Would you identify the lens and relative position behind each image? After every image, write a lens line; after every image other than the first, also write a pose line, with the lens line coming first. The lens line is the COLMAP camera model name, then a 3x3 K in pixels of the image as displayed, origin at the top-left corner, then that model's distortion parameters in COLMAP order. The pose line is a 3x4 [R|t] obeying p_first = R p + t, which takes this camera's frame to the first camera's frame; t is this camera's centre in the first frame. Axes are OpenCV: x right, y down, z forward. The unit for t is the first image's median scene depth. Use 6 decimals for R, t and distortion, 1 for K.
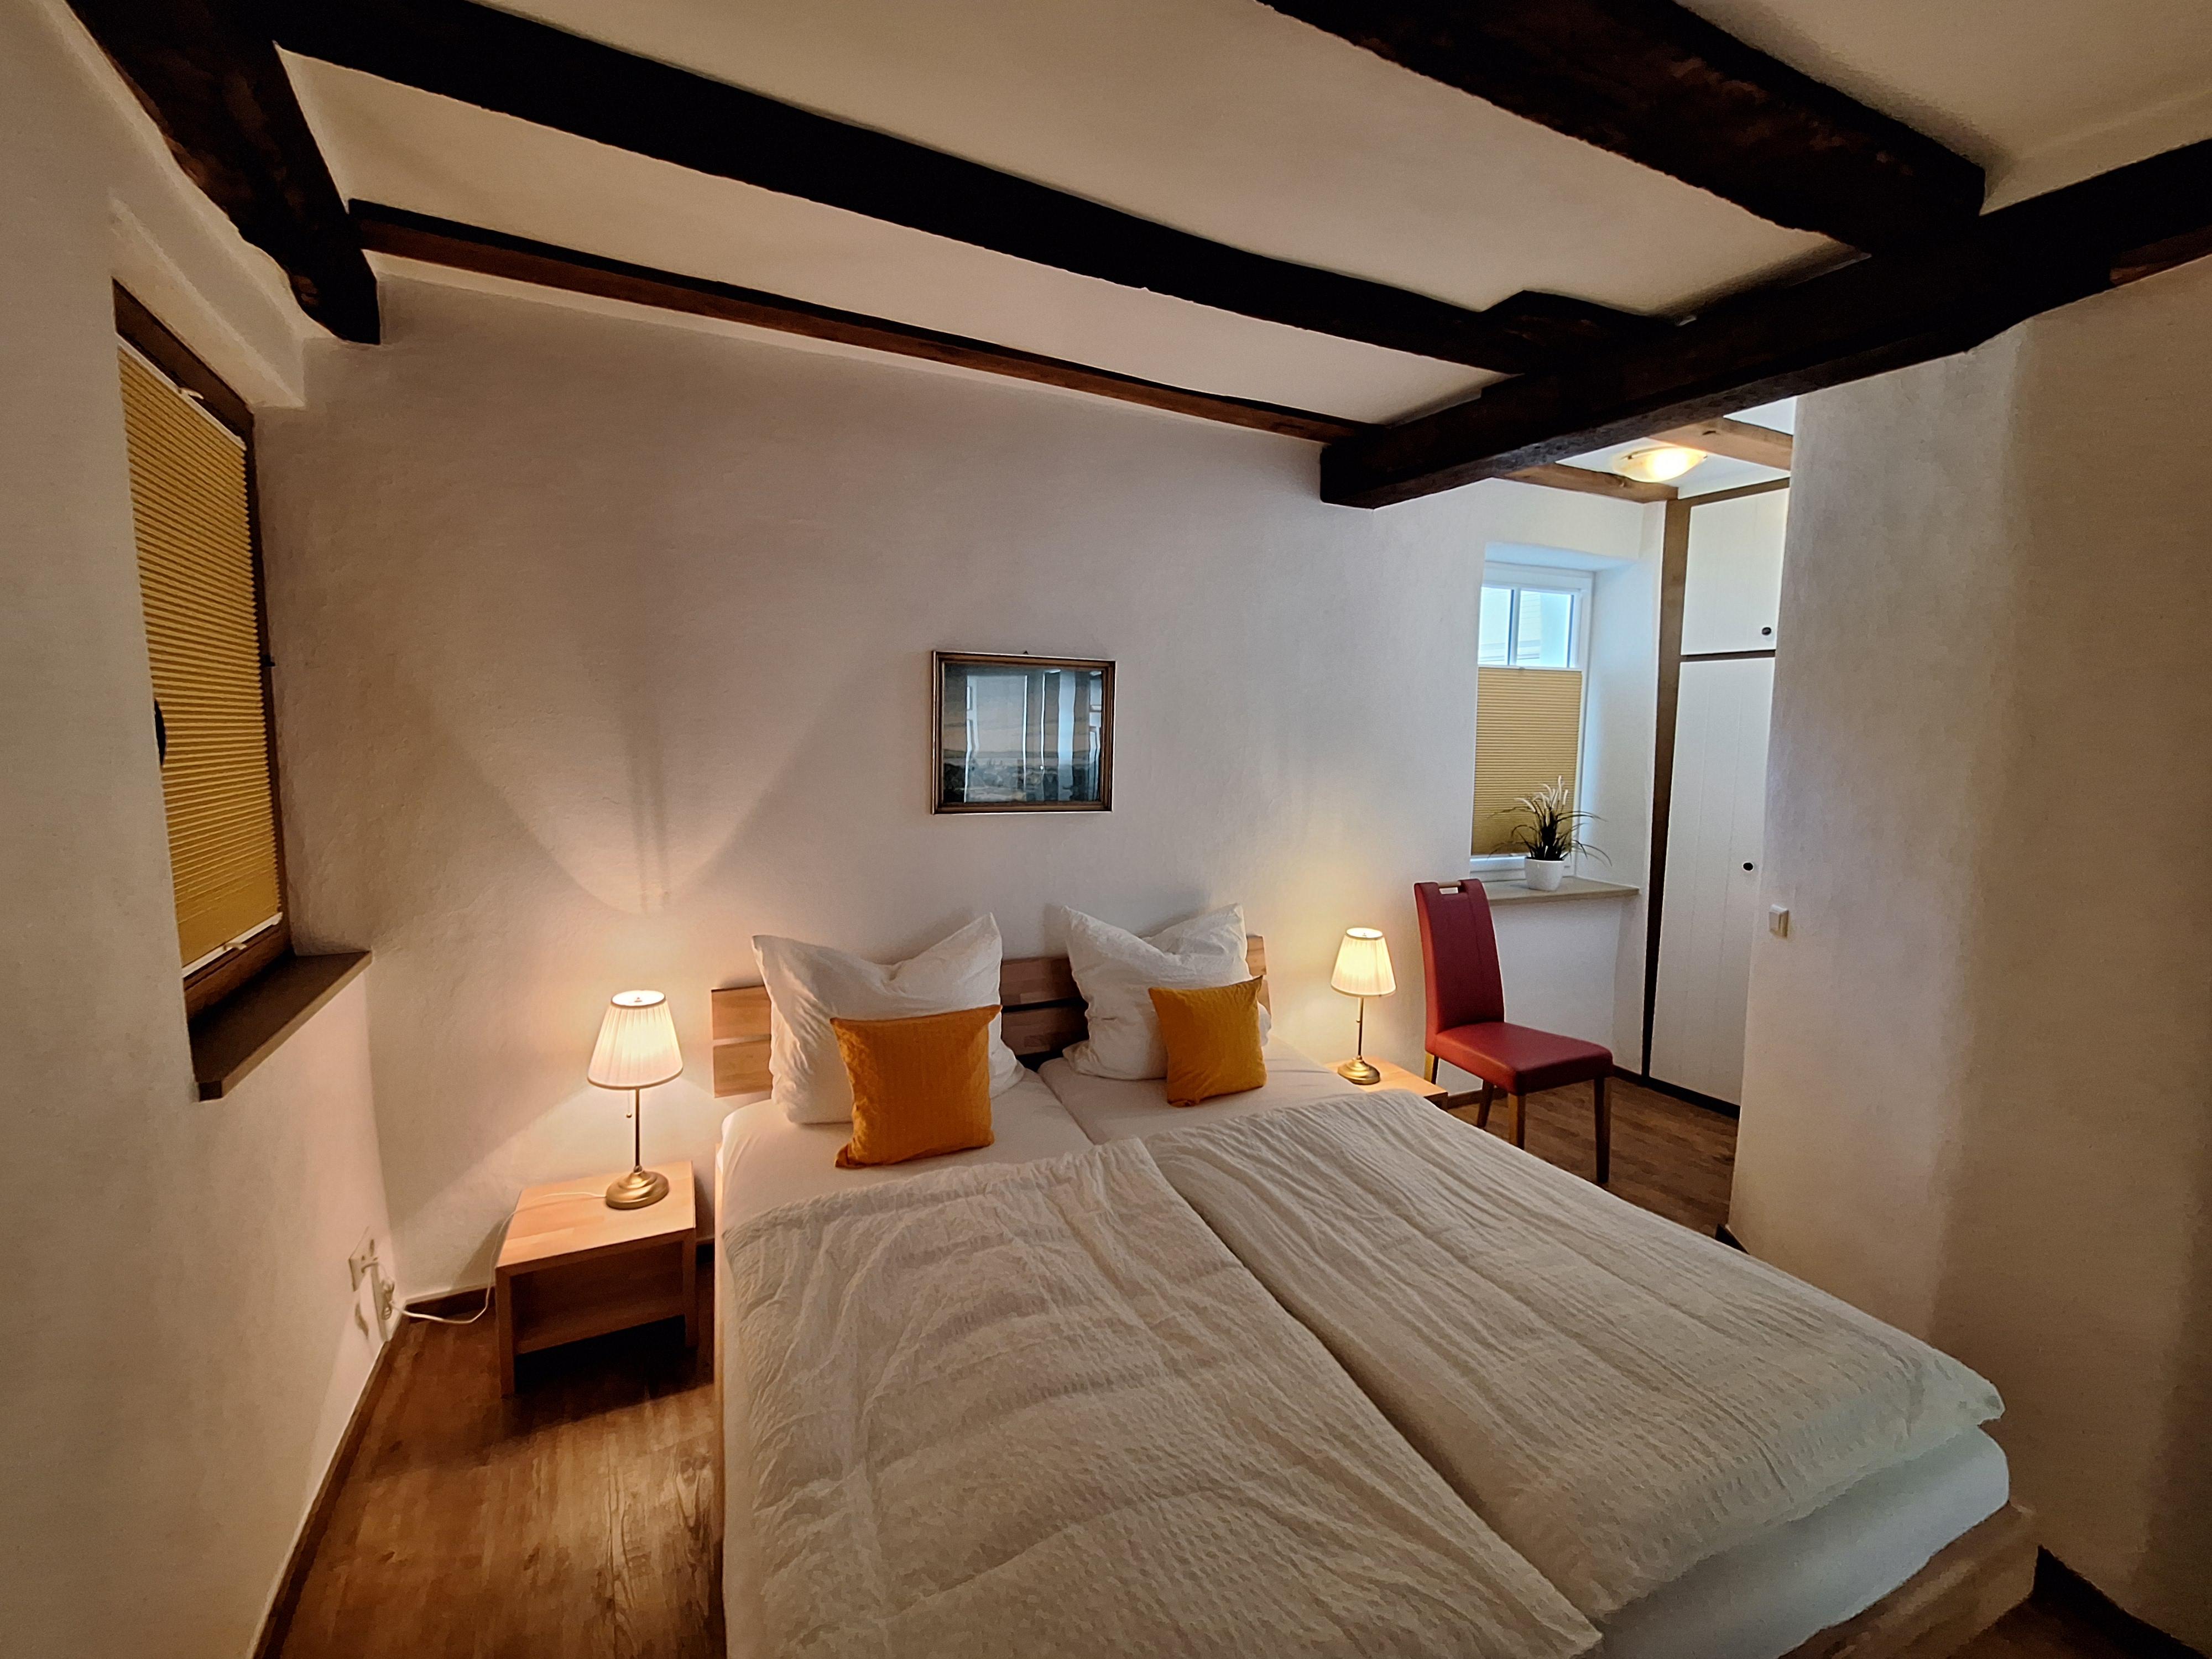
lens RADIAL K [[867.5, 0, 1089.8], [0, 867.5, 824.9], [0, 0, 1]] dist [-0.005072, 0.001925]
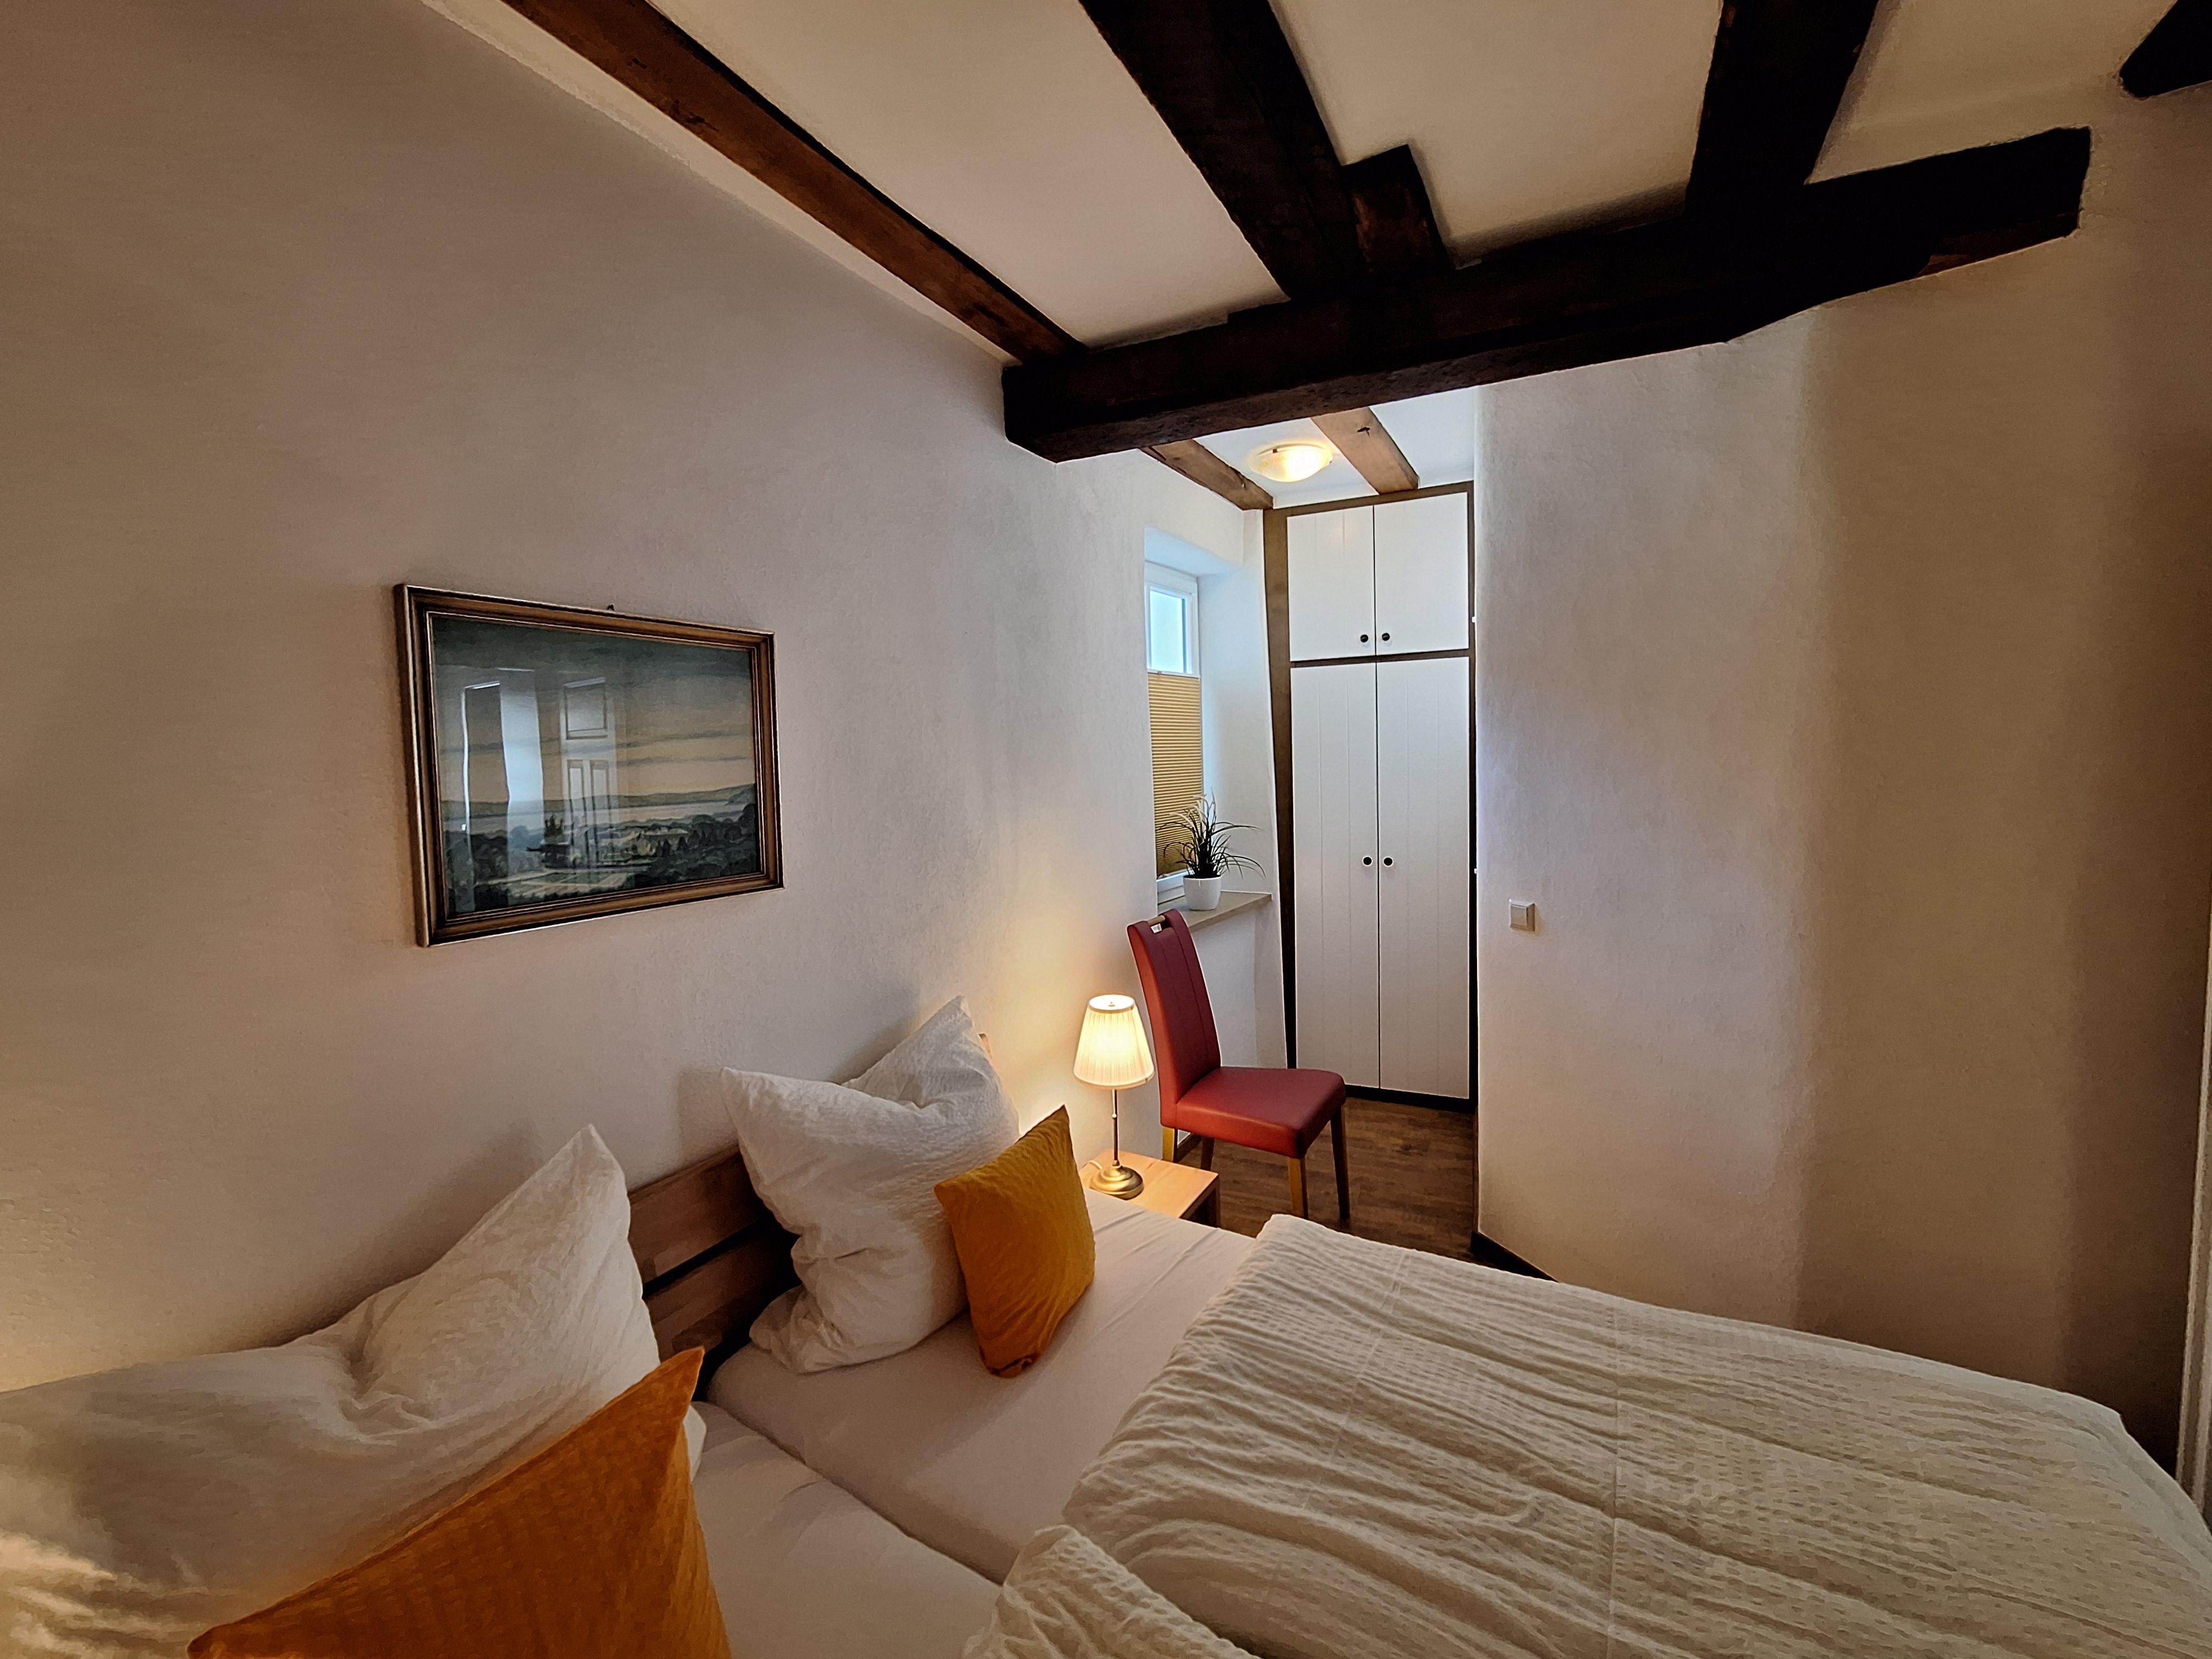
lens RADIAL K [[867.5, 0, 1088.6], [0, 867.5, 817.2], [0, 0, 1]] dist [-0.005072, 0.001925]
pose [[0.812936, -0.079179, 0.576945, -0.165127], [0.103416, 0.994595, -0.009221, -0.042002], [-0.573096, 0.067161, 0.816731, 0.457846]]
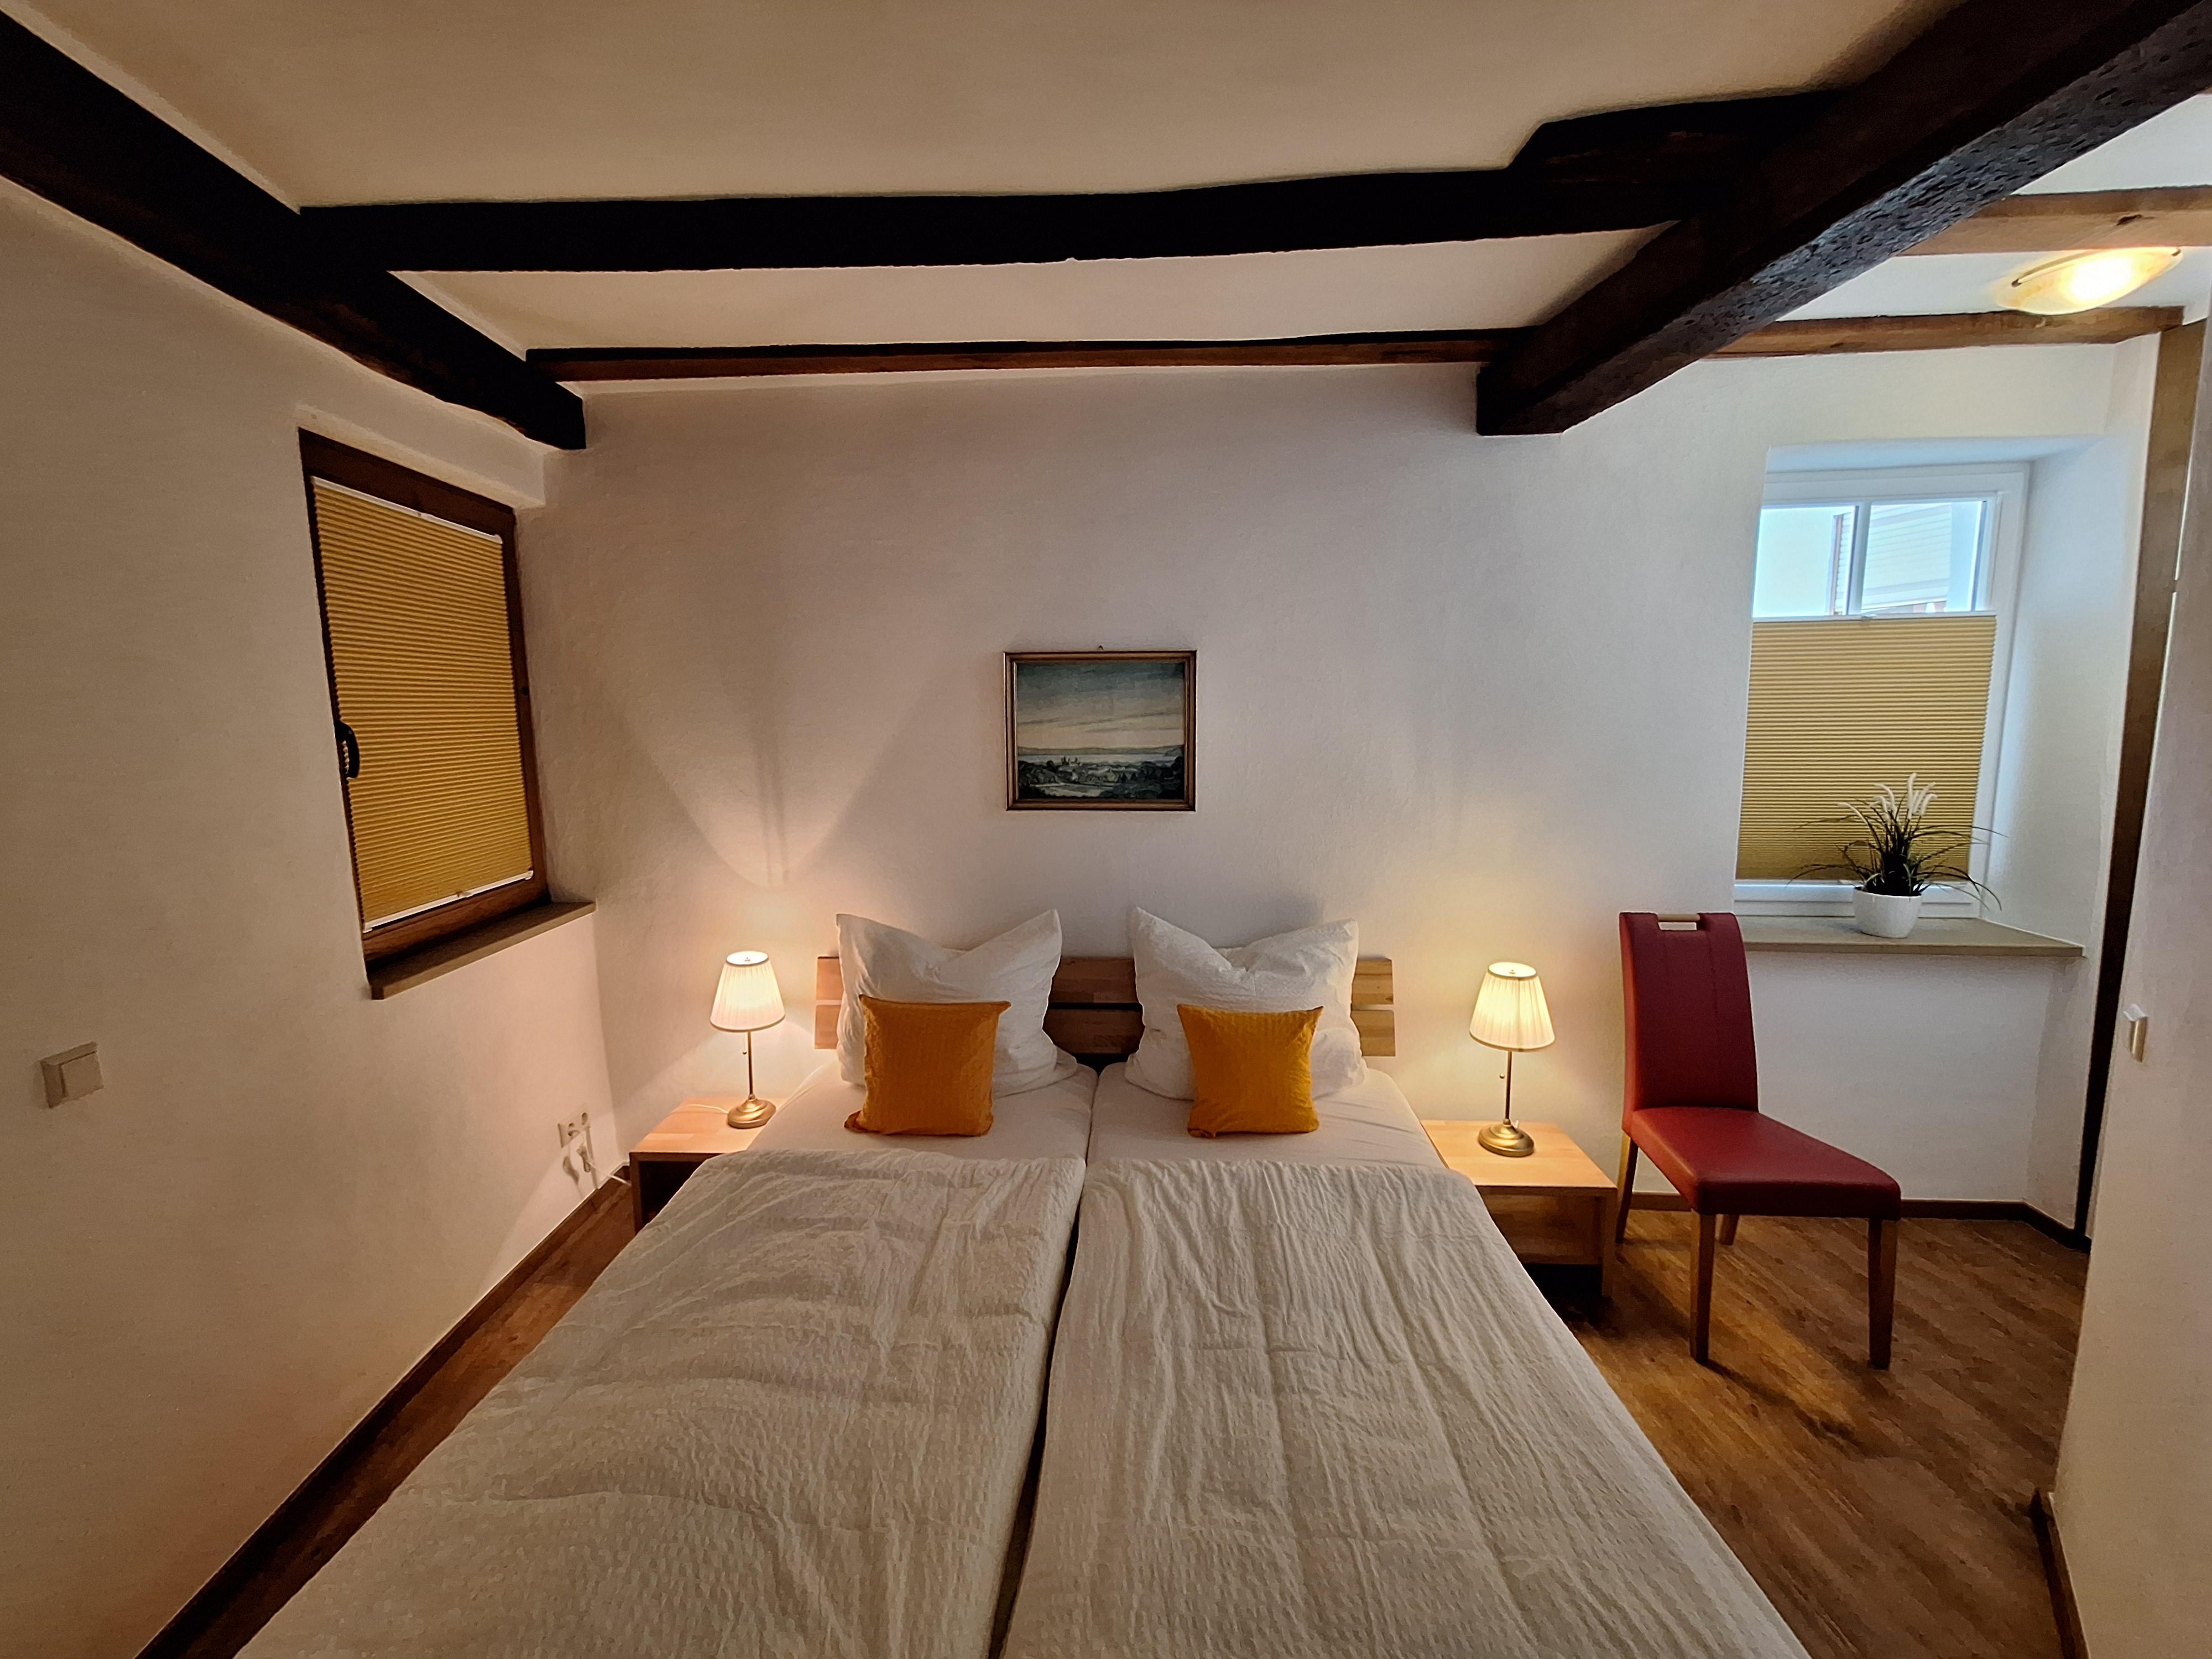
lens RADIAL K [[867.5, 0, 1093.7], [0, 867.5, 823.0], [0, 0, 1]] dist [-0.005072, 0.001925]
pose [[0.888654, 0.036688, -0.457109, 0.412417], [-0.023819, 0.999142, 0.033887, -0.036614], [0.457960, -0.019226, 0.888765, 0.133972]]
